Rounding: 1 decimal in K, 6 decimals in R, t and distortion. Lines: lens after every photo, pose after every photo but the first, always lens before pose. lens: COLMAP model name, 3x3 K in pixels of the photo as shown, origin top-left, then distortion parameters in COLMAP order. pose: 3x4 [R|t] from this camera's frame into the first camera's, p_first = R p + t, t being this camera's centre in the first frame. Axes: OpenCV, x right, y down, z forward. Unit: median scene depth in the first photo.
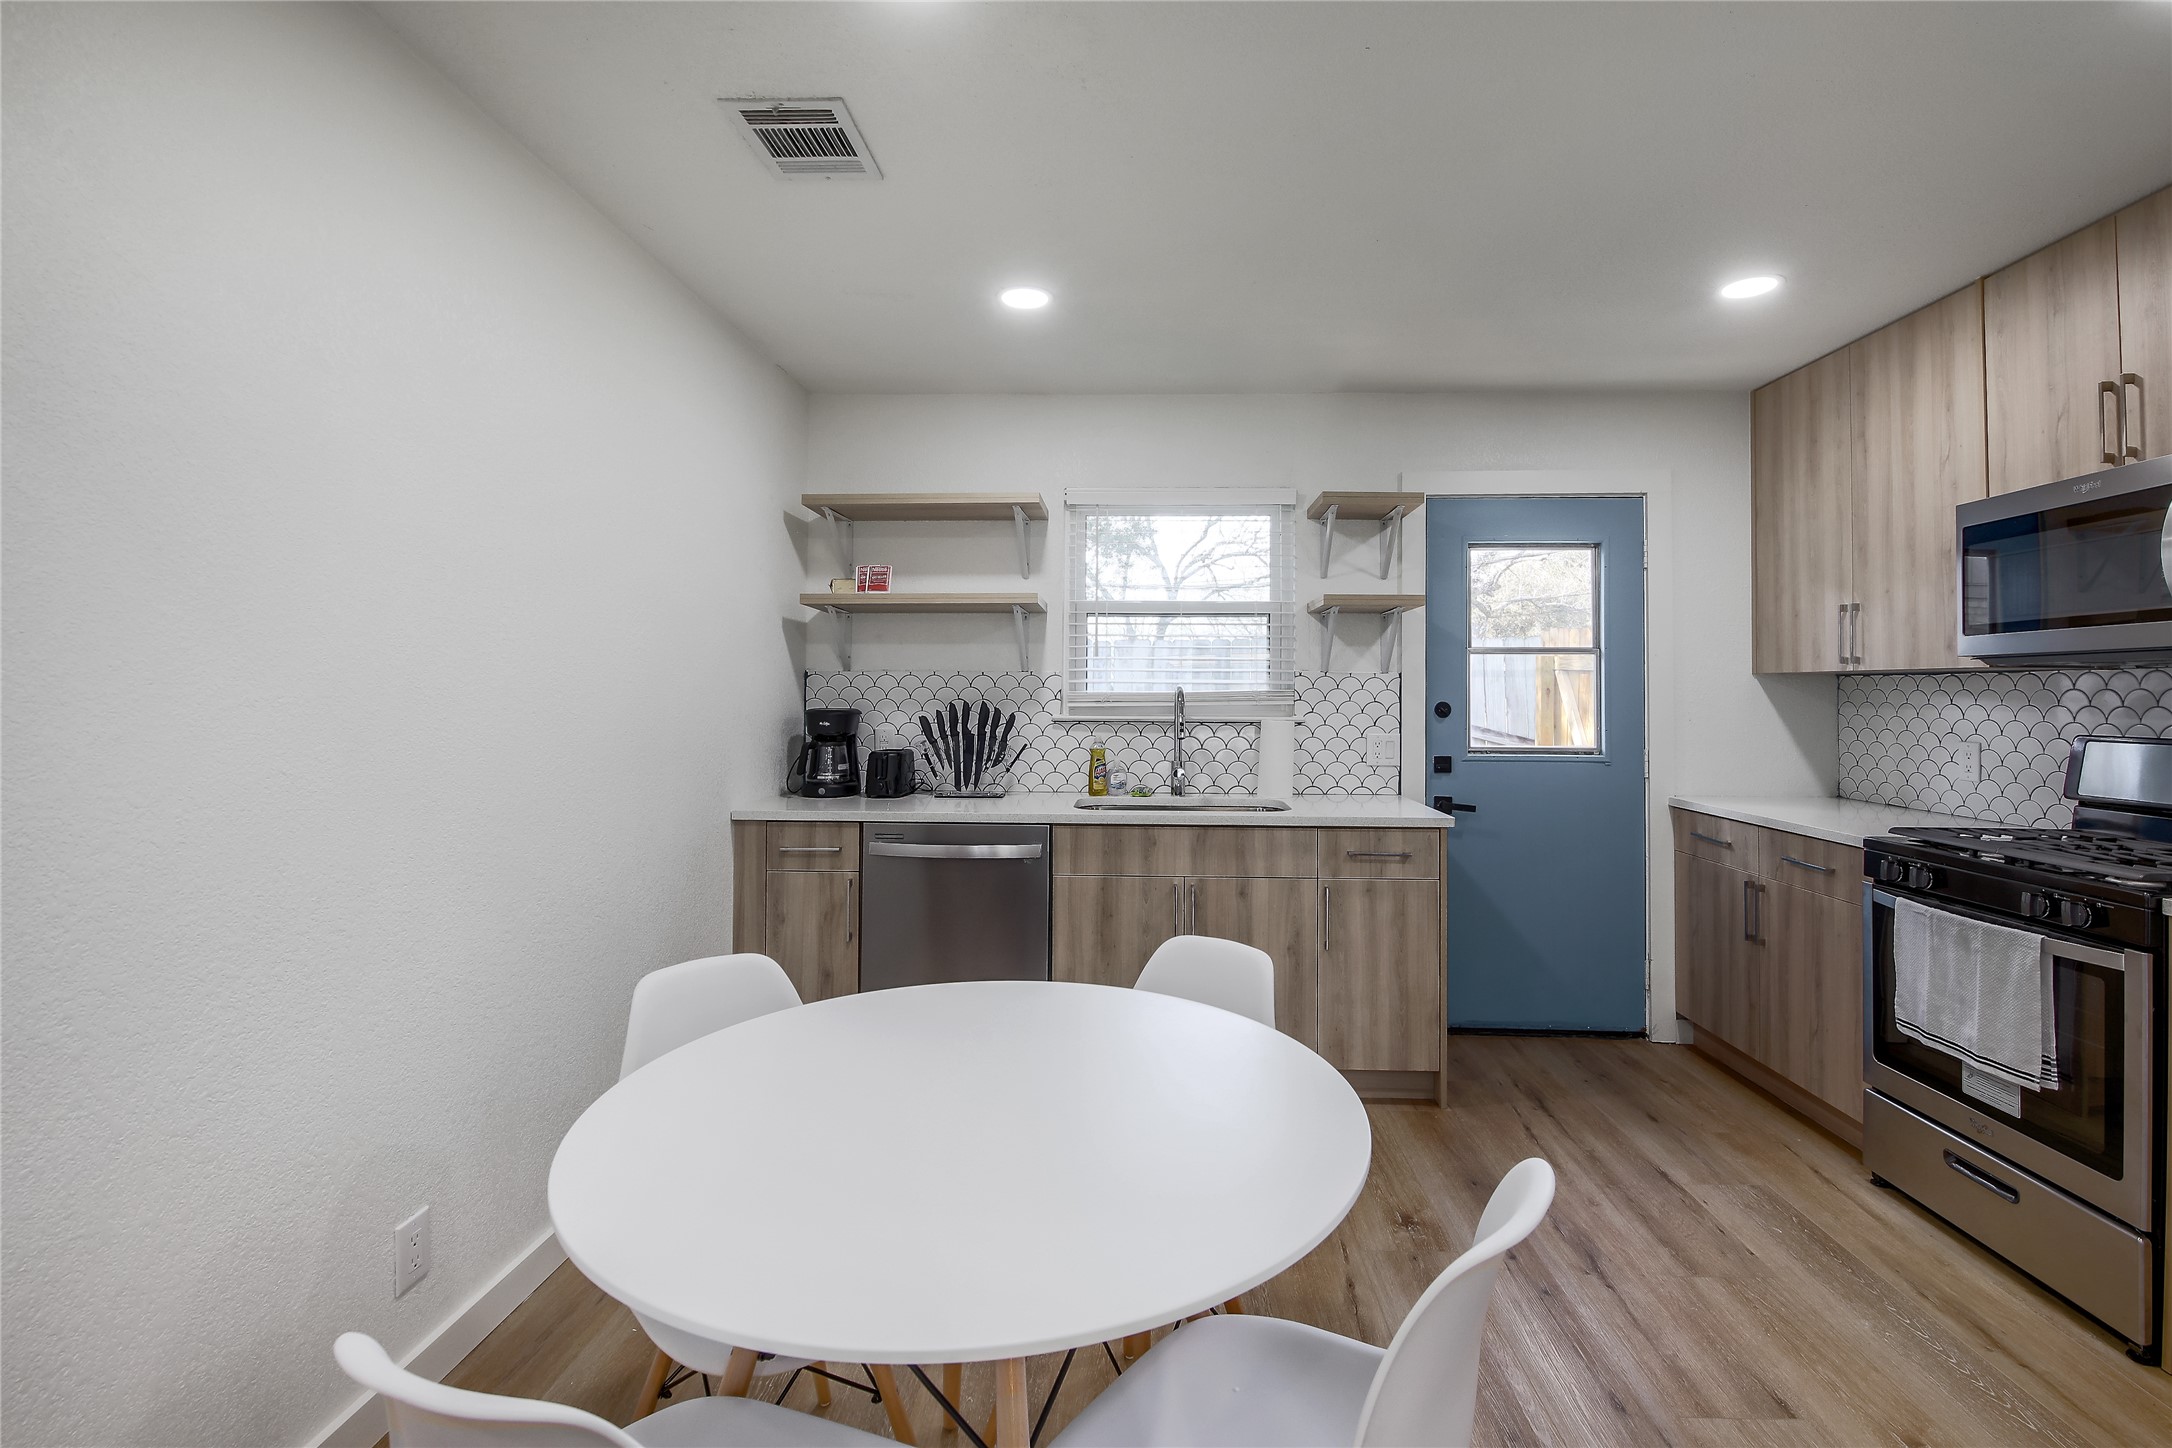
lens RADIAL K [[921.7, 0, 1090.3], [0, 921.7, 684.1], [0, 0, 1]] dist [-0.043799, 0.000022]
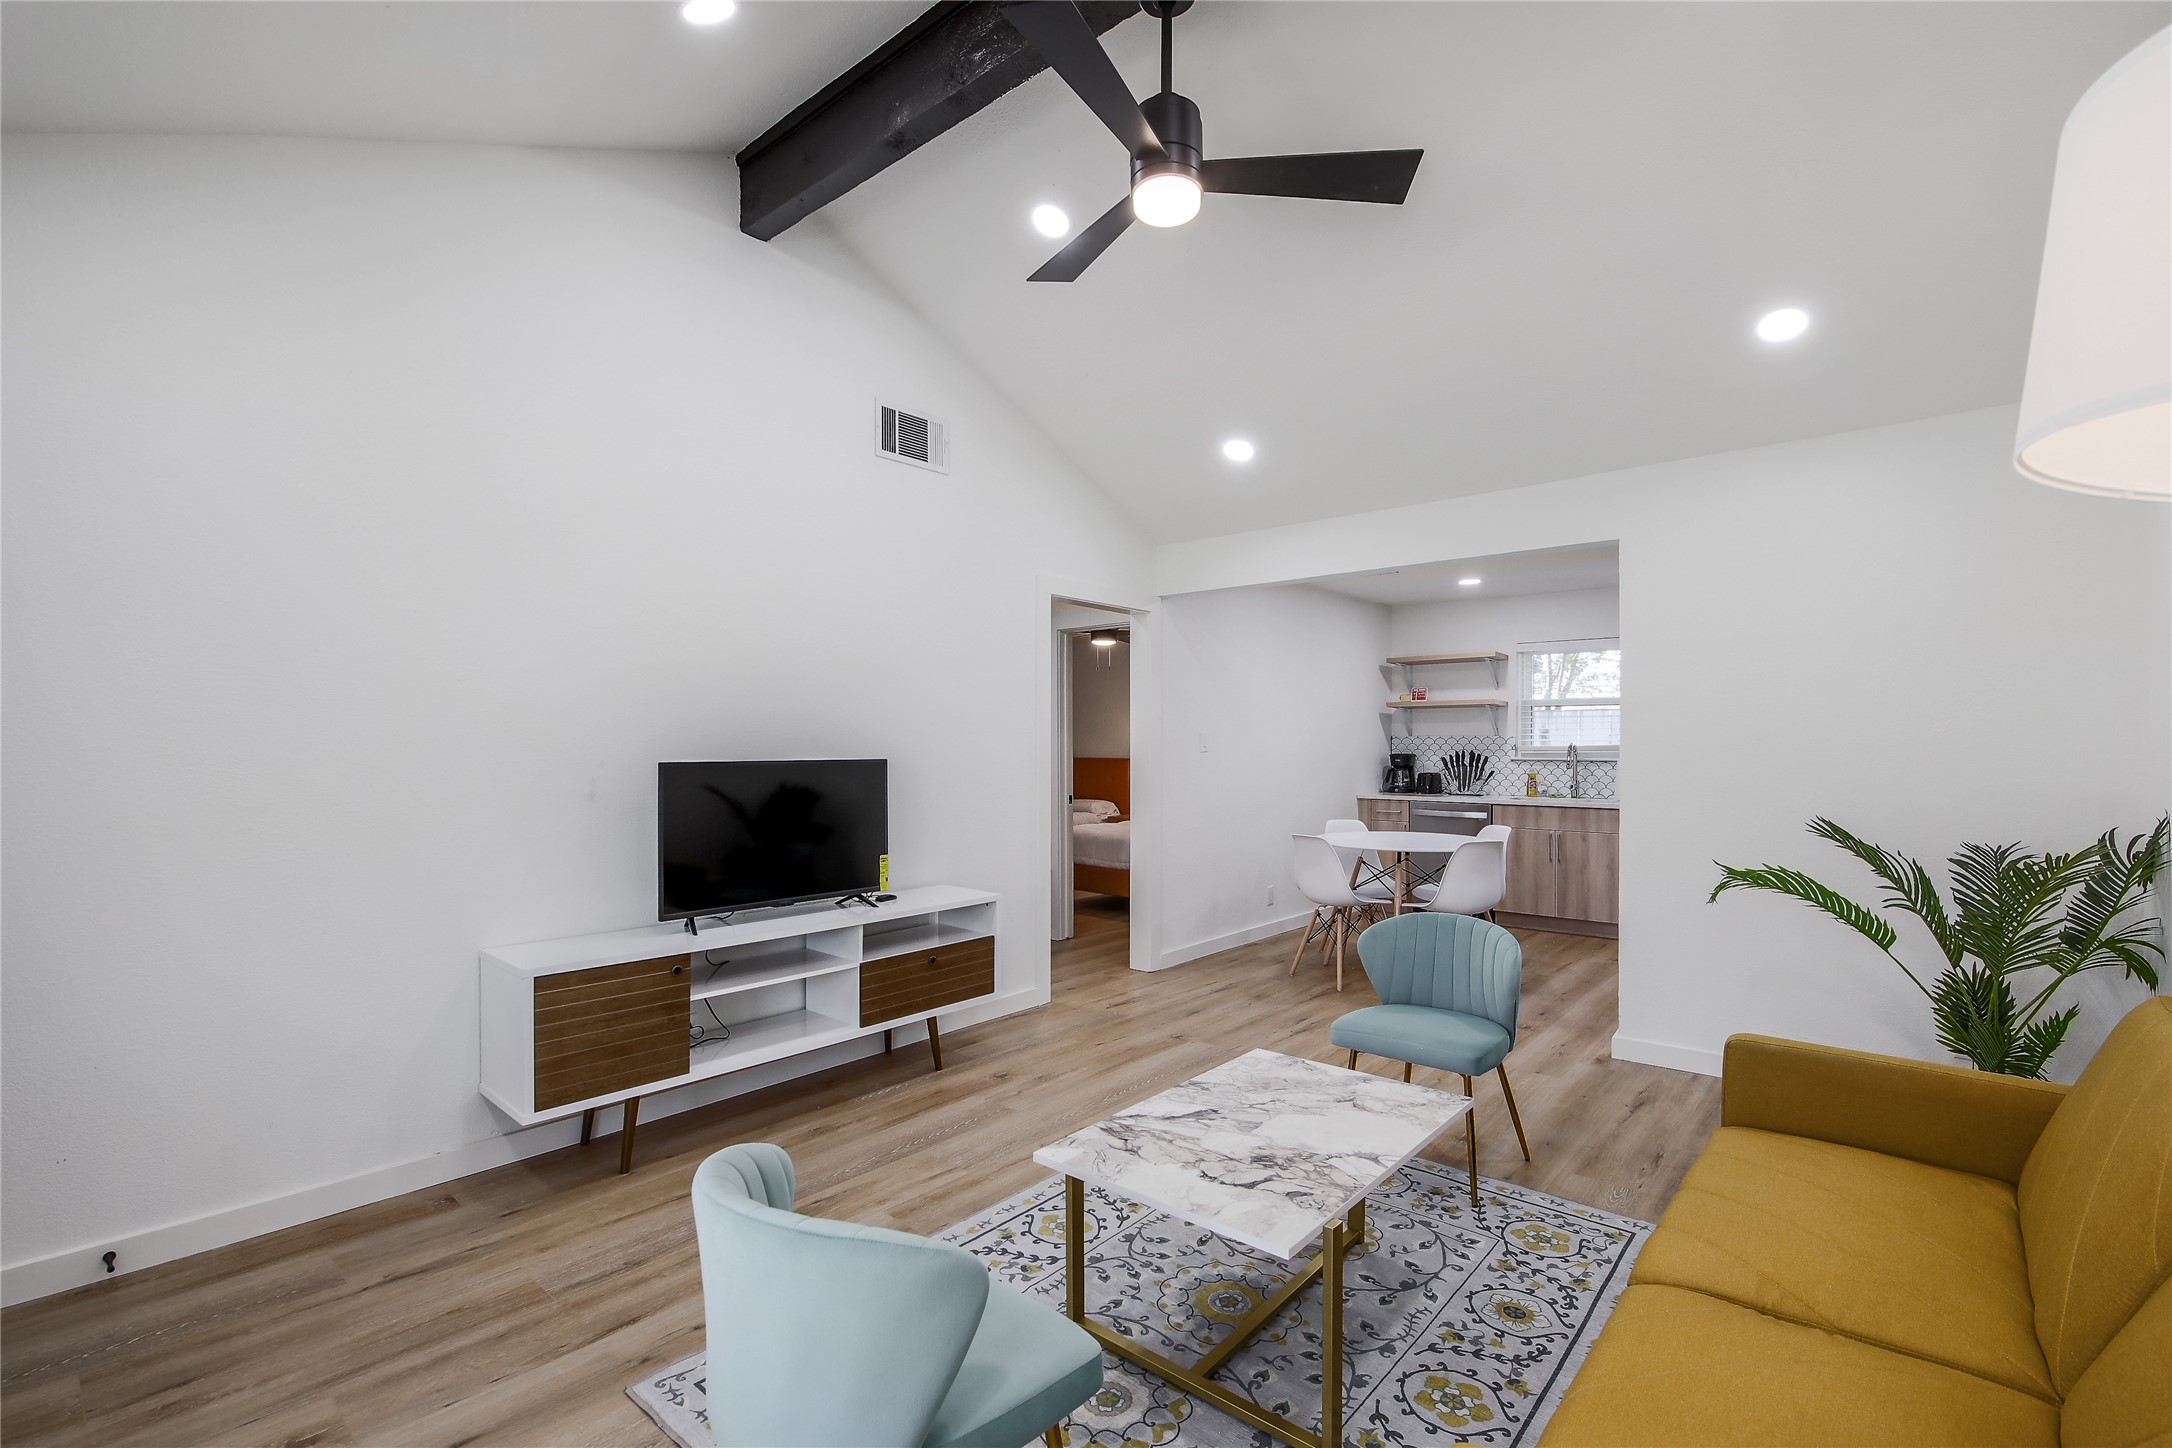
lens RADIAL K [[953.3, 0, 1131.2], [0, 953.3, 752.2], [0, 0, 1]] dist [-0.001681, -0.000107]
pose [[0.813040, 0.002267, -0.582203, 0.511905], [0.006887, 0.999885, 0.013511, -0.011580], [0.582167, -0.014994, 0.812931, -1.214488]]
